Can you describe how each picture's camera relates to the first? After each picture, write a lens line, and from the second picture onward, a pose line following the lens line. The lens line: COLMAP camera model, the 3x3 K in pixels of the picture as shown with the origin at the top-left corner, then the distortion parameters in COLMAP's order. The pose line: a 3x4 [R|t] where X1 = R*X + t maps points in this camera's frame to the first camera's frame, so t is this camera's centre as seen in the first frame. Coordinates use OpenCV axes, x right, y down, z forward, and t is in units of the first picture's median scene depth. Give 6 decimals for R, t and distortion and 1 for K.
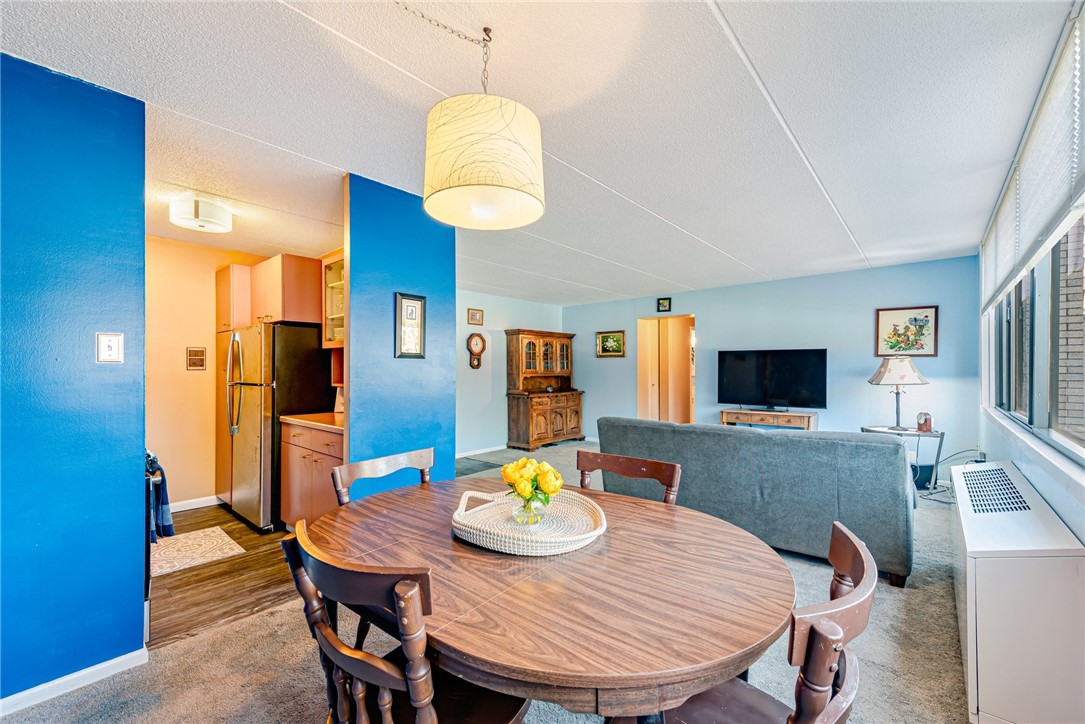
lens RADIAL K [[435.5, 0, 550.3], [0, 435.5, 369.3], [0, 0, 1]] dist [0.007971, -0.000370]
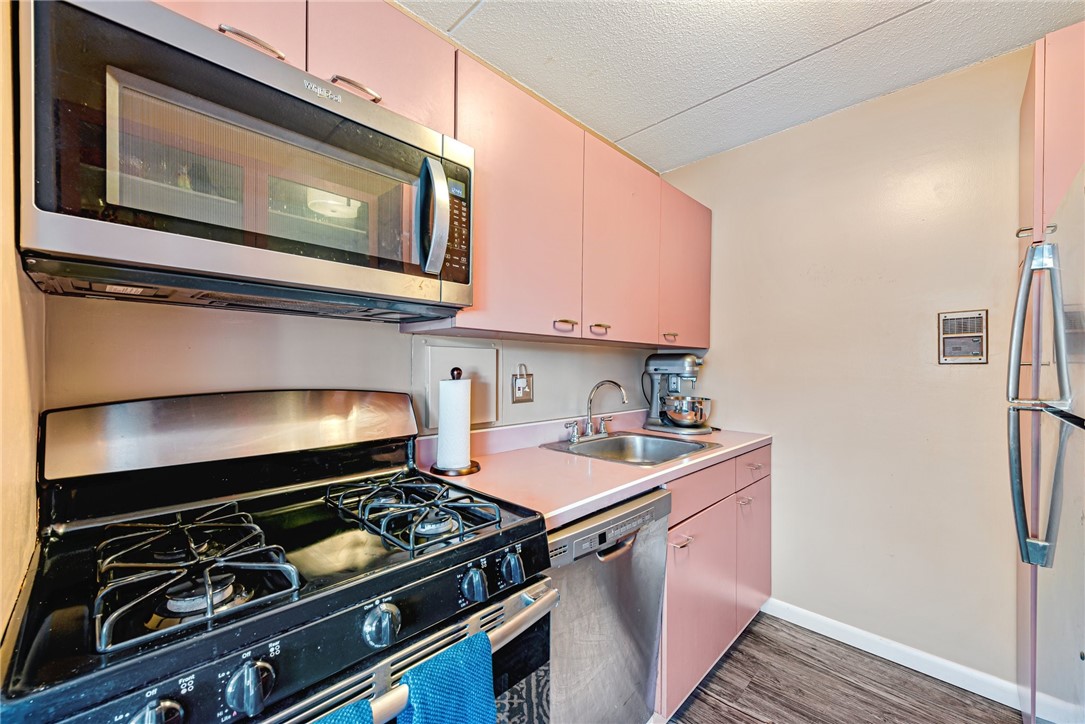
lens RADIAL K [[422.2, 0, 542.2], [0, 422.2, 368.0], [0, 0, 1]] dist [0.005787, -0.000500]
pose [[-0.079291, 0.000044, -0.996852, -0.396912], [-0.004274, 0.999991, 0.000384, 0.007207], [0.996842, 0.004291, -0.079290, 0.682771]]
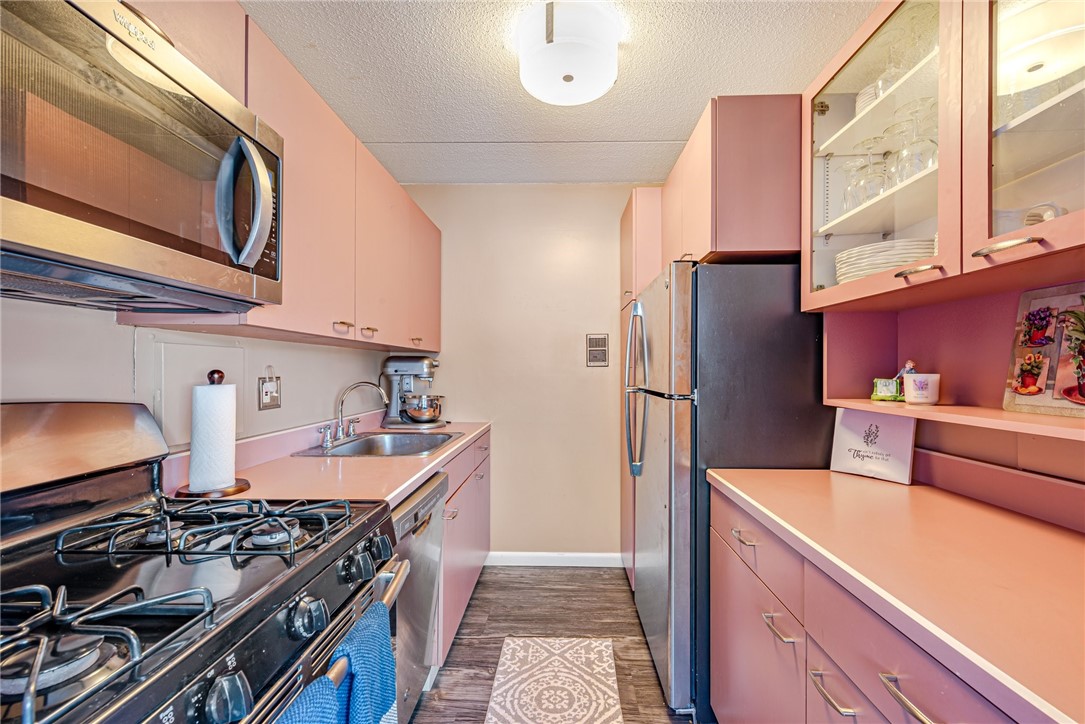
lens RADIAL K [[435.5, 0, 550.3], [0, 435.5, 369.3], [0, 0, 1]] dist [0.007971, -0.000370]
pose [[0.627078, -0.000145, -0.778956, -0.350539], [-0.000970, 0.999999, -0.000967, 0.006860], [0.778956, 0.001362, 0.627077, 0.560407]]
